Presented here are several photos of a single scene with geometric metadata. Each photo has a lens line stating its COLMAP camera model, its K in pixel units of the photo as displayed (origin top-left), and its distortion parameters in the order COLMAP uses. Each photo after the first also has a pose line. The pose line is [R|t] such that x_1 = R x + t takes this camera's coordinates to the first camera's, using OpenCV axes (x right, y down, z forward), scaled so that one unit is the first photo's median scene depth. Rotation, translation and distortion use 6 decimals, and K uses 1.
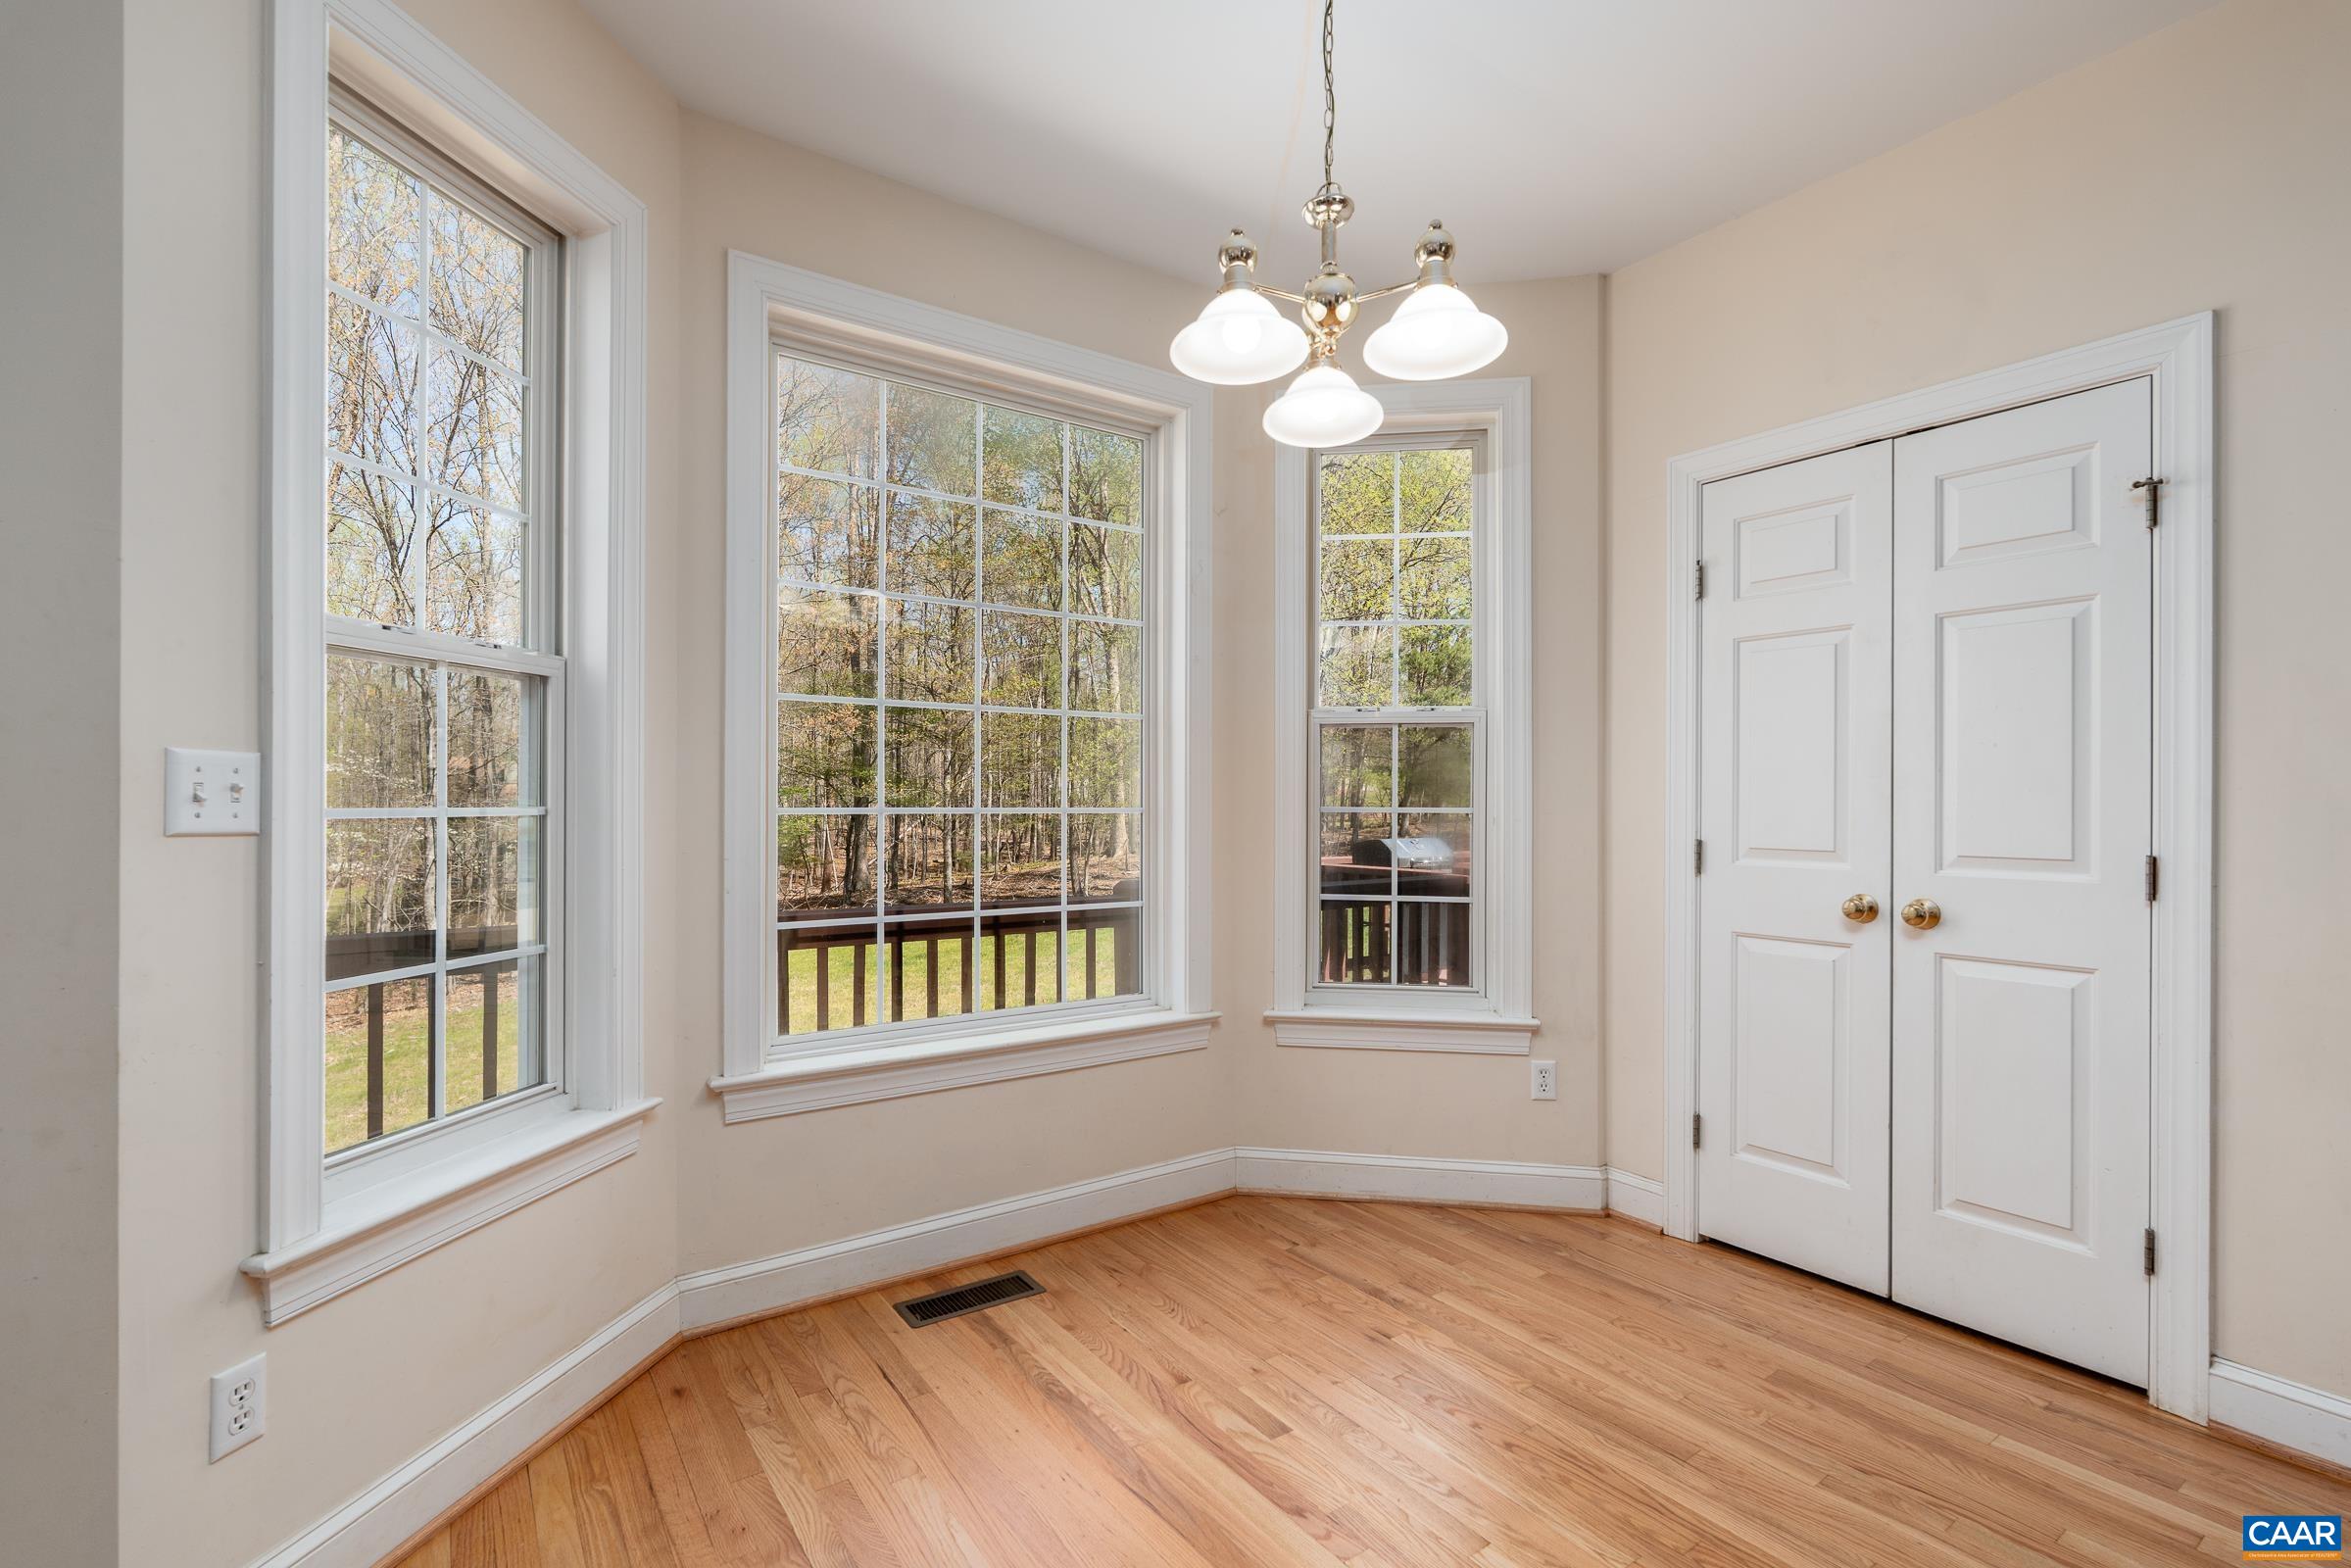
lens RADIAL K [[1044.8, 0, 1165.2], [0, 1044.8, 794.9], [0, 0, 1]] dist [-0.001740, -0.001358]
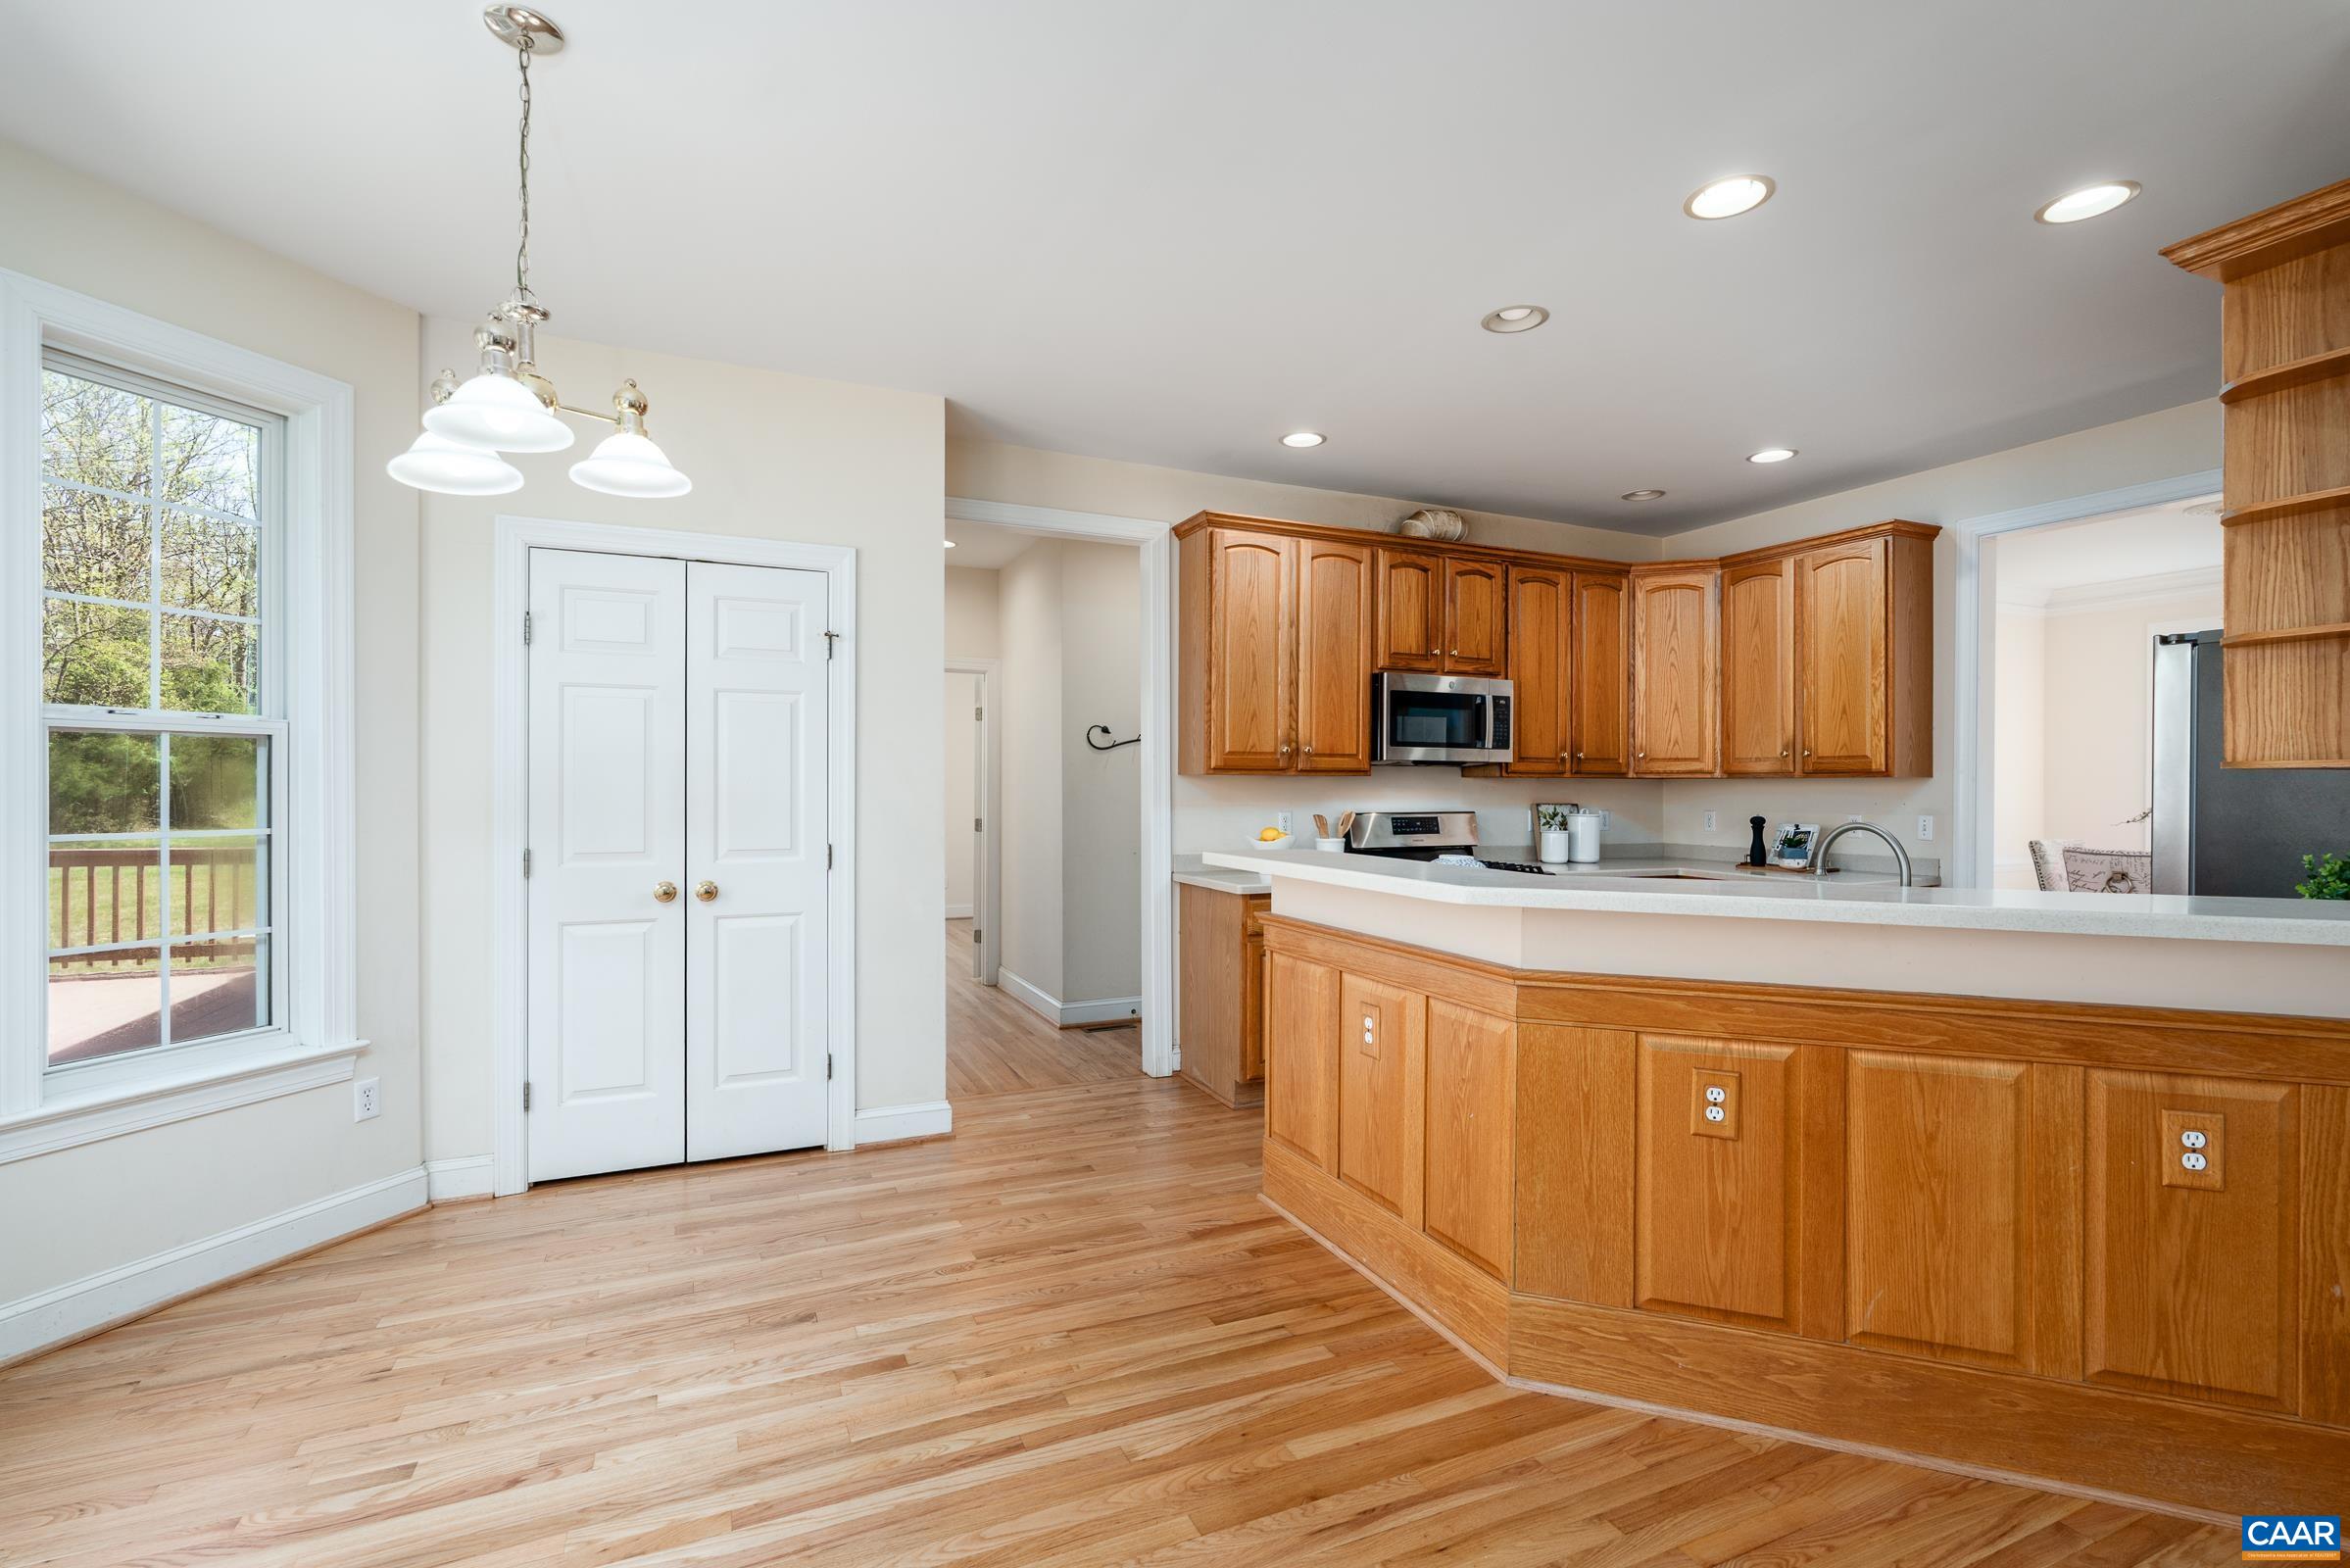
lens RADIAL K [[1044.4, 0, 1174.0], [0, 1044.4, 783.2], [0, 0, 1]] dist [-0.001740, -0.001358]
pose [[0.185735, -0.002232, 0.982597, -0.597910], [-0.008063, 0.999960, 0.003796, -0.048887], [-0.982567, -0.008627, 0.185709, 0.078948]]
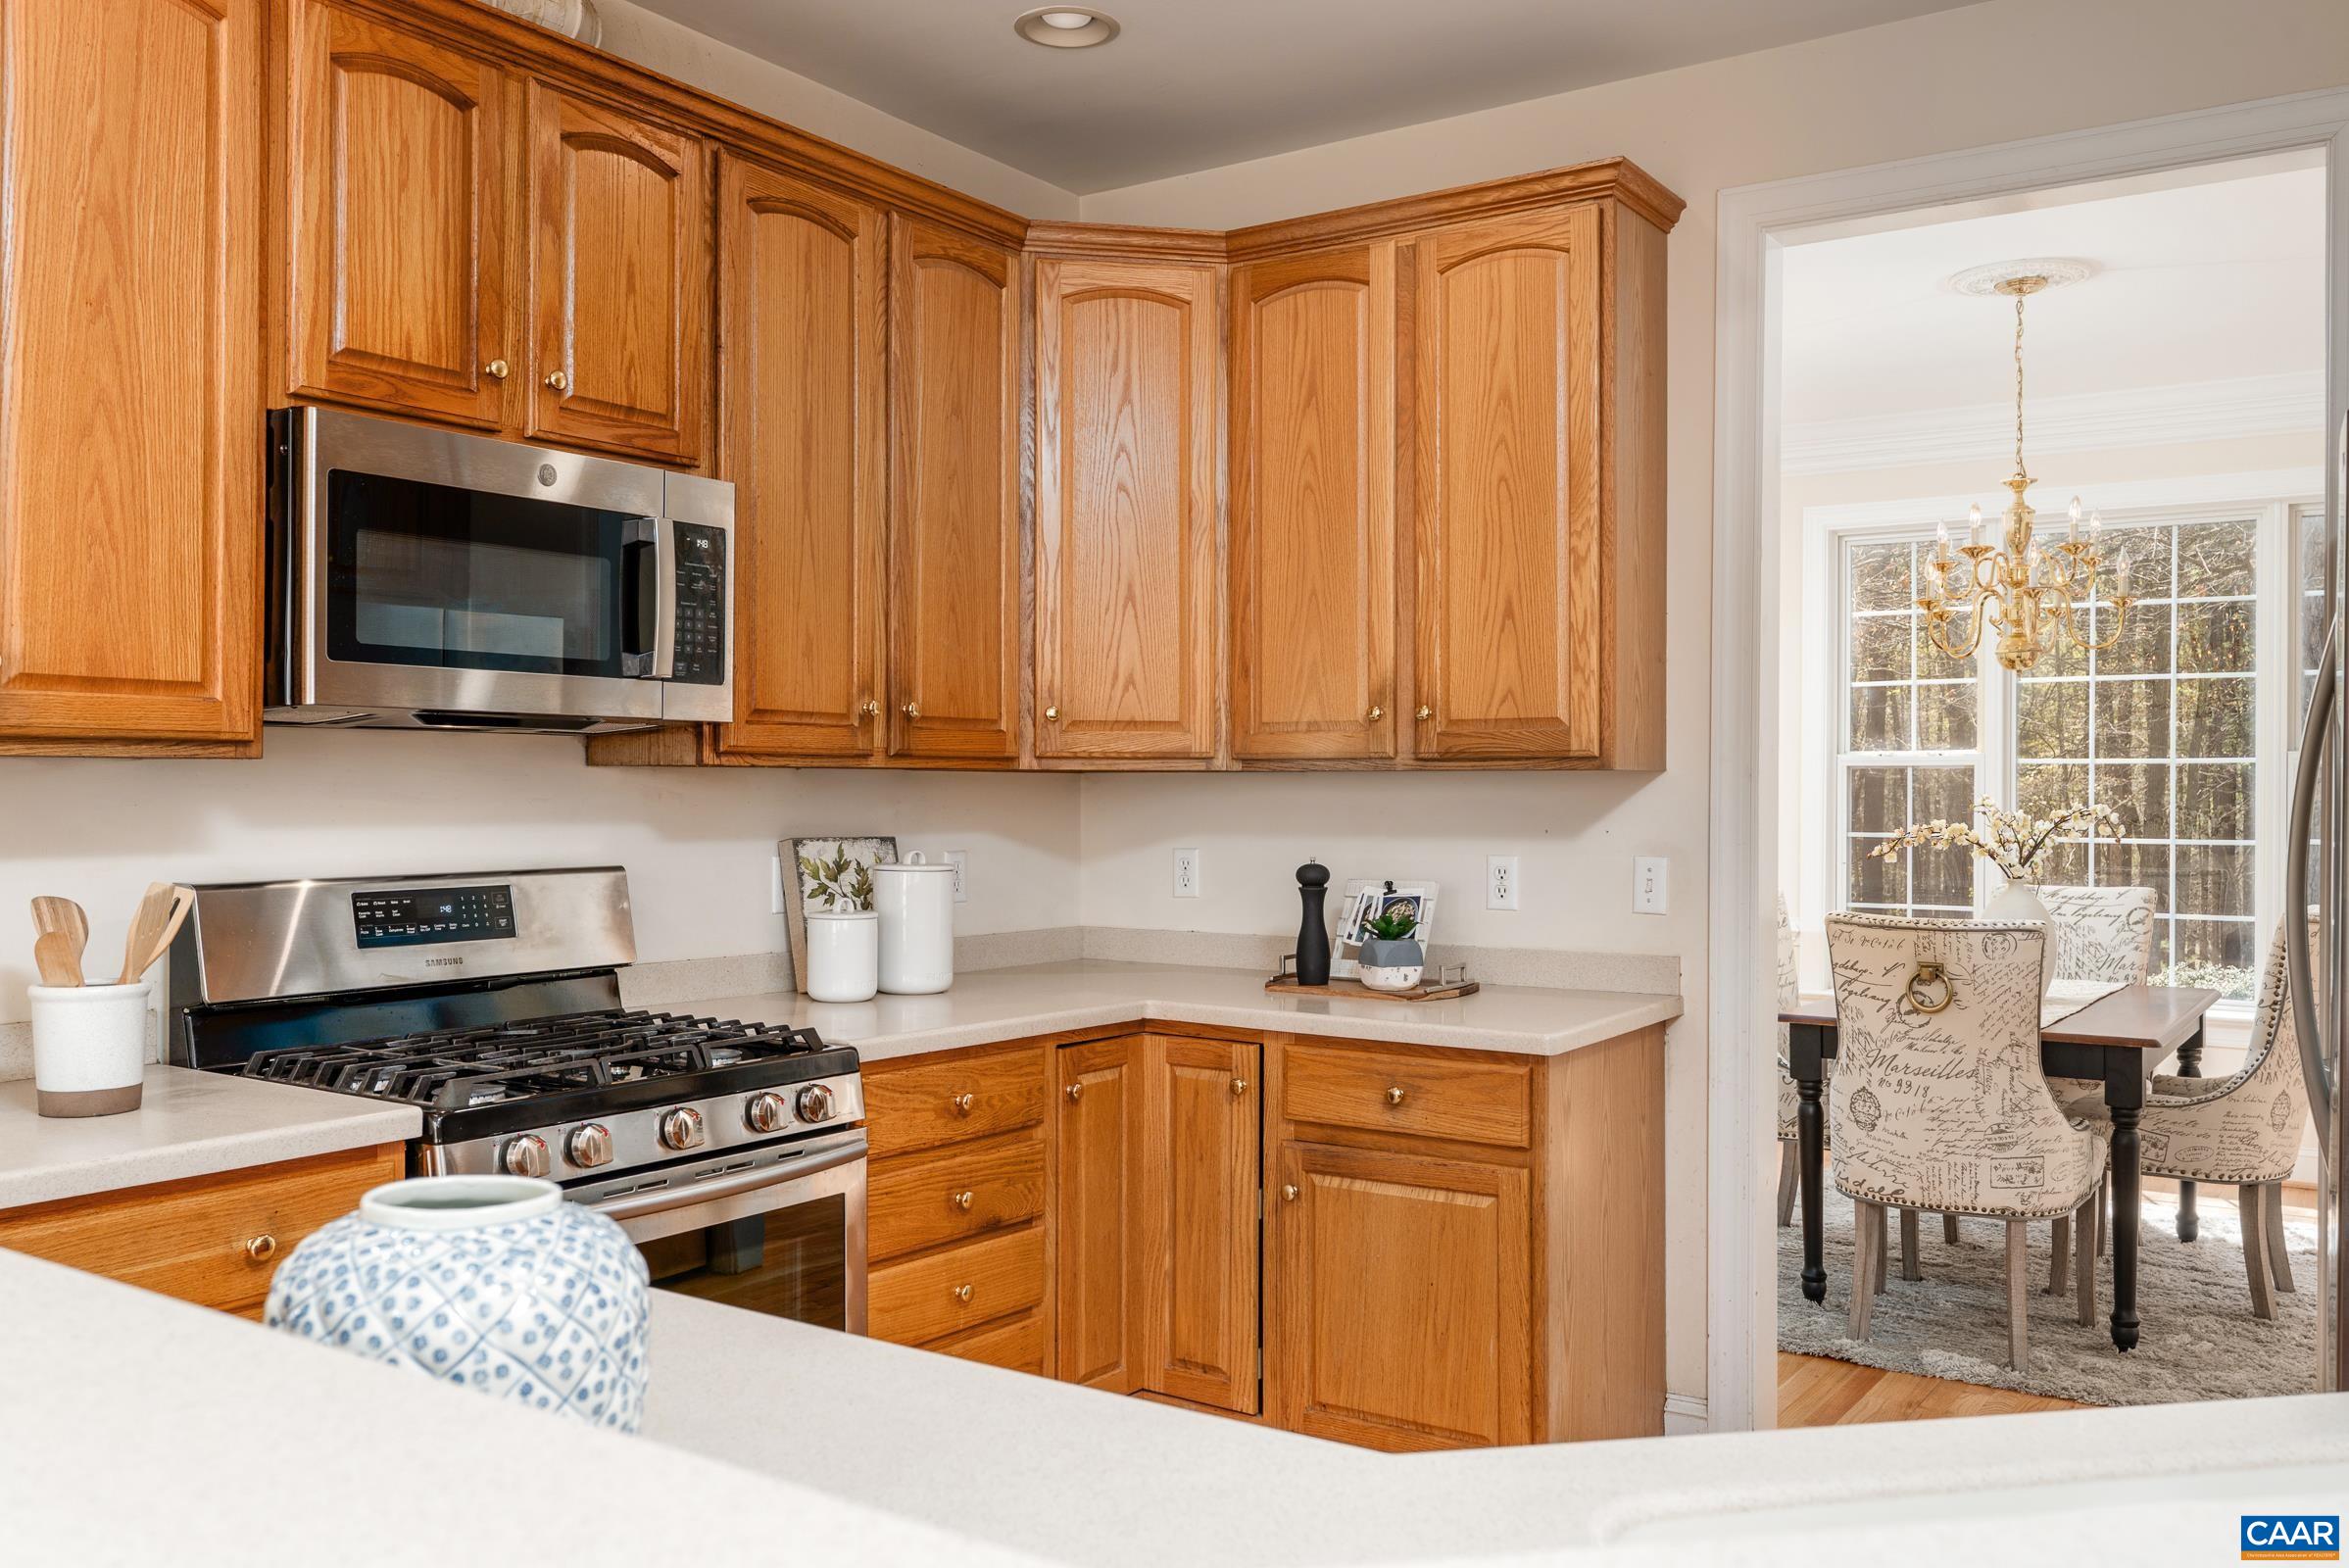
lens RADIAL K [[1889.8, 0, 1183.0], [0, 1889.8, 785.9], [0, 0, 1]] dist [0.006714, 0.004828]
pose [[-0.358860, -0.006177, 0.933371, 0.242609], [-0.010475, 0.999942, 0.002590, -0.051631], [-0.933333, -0.008848, -0.358903, -0.020007]]
